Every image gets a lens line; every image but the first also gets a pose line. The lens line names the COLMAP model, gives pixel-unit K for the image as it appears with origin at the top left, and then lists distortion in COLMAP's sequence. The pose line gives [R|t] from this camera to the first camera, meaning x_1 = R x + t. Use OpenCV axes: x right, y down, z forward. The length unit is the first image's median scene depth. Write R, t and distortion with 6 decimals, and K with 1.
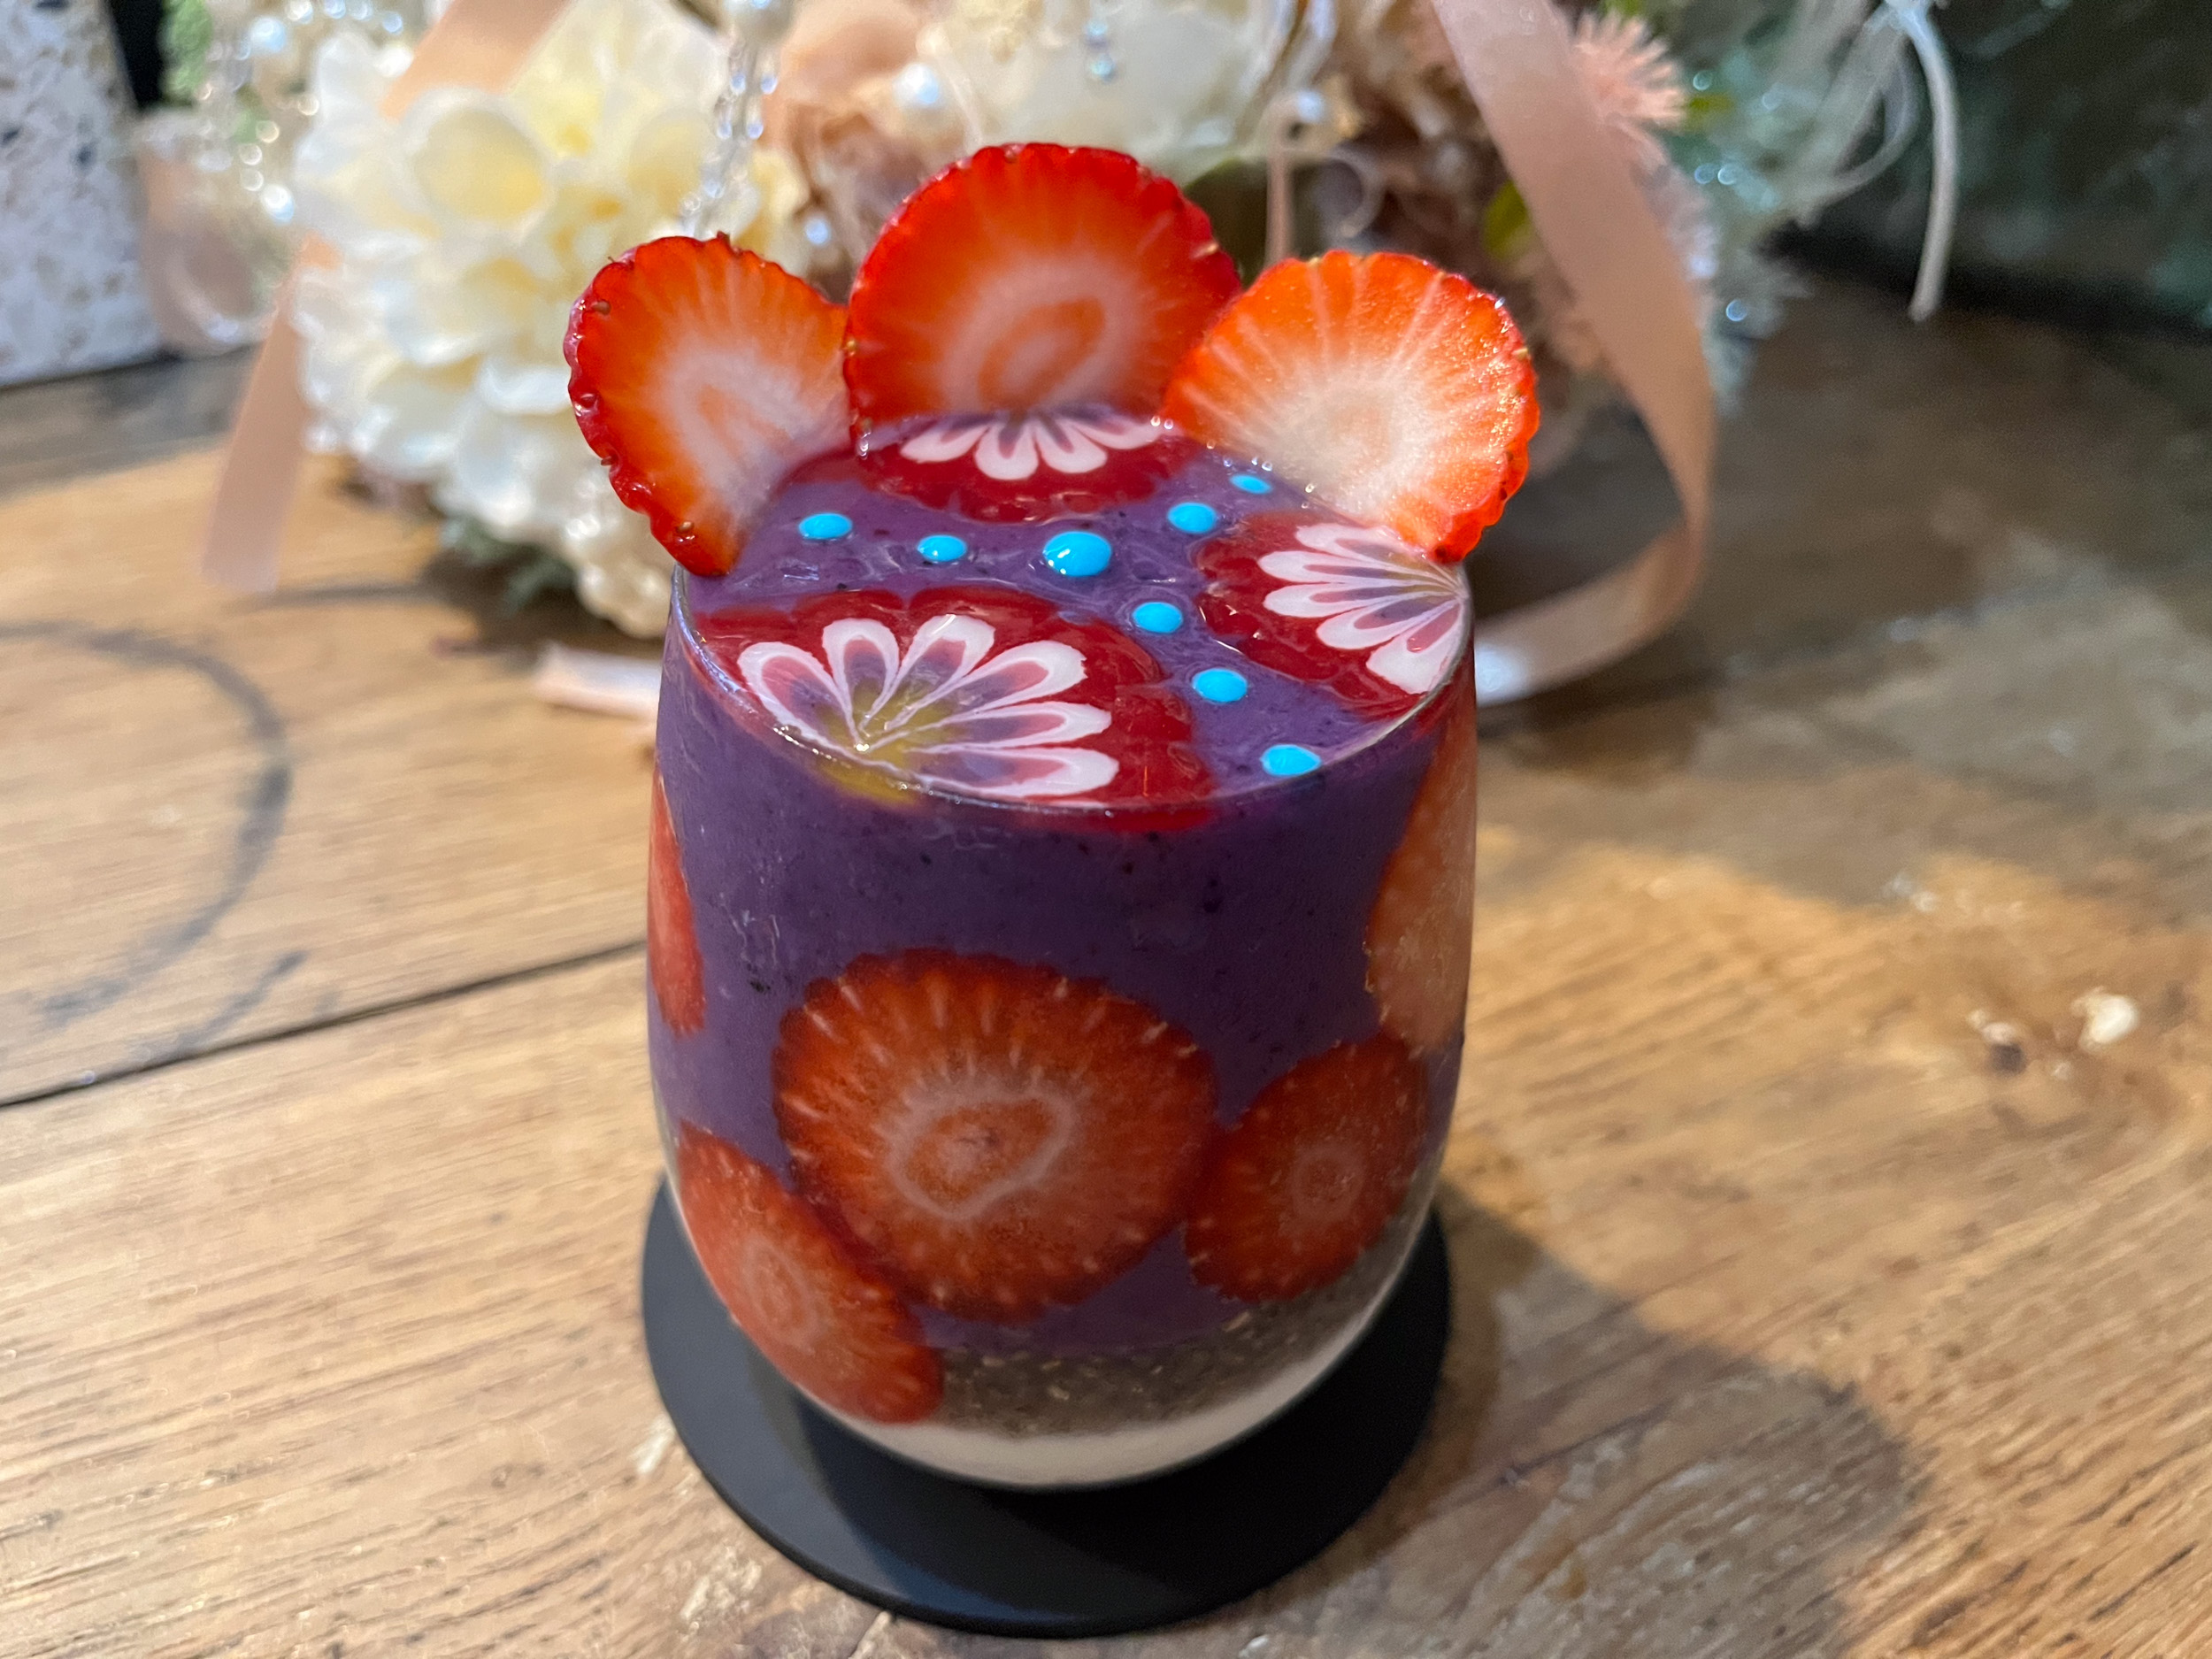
lens RADIAL K [[1681.3, 0, 1106.0], [0, 1681.3, 829.5], [0, 0, 1]] dist [0.004365, -0.069560]
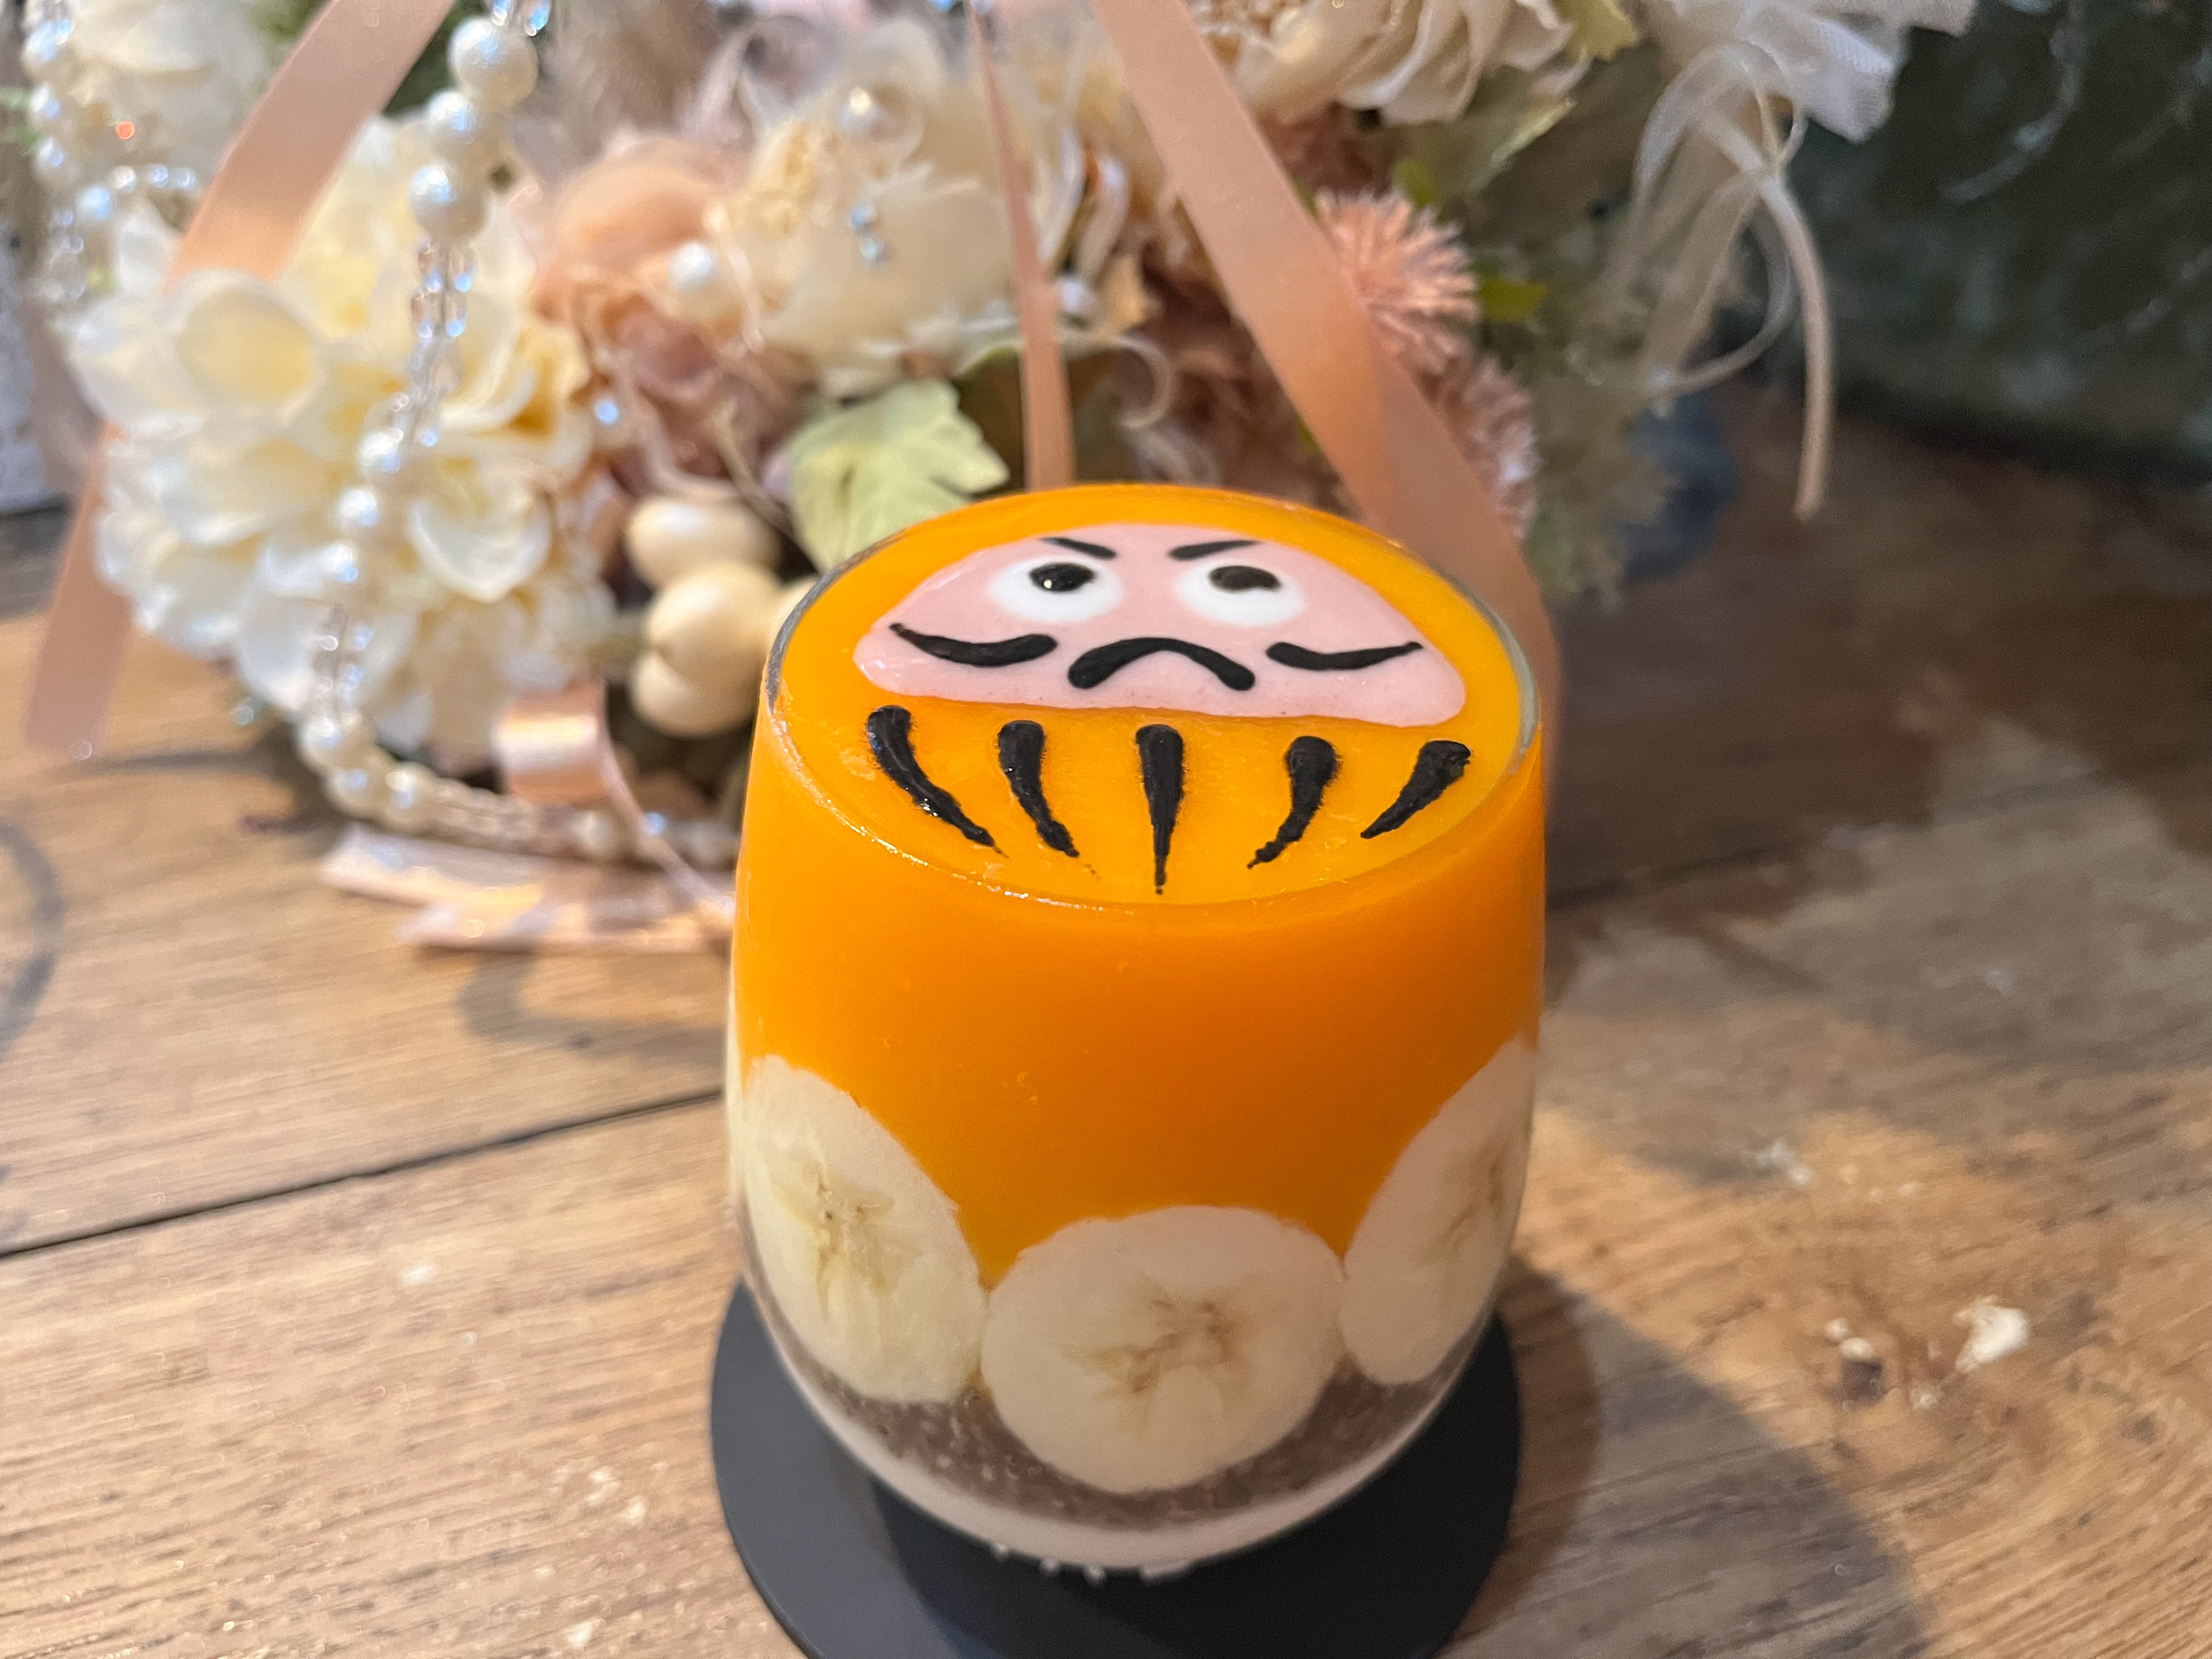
lens RADIAL K [[1681.3, 0, 1106.0], [0, 1681.3, 829.5], [0, 0, 1]] dist [0.004365, -0.069560]
pose [[0.996715, 0.028783, -0.075700, 0.195243], [-0.032406, 0.998365, -0.047077, -0.088951], [0.074221, 0.049376, 0.996019, 0.092827]]
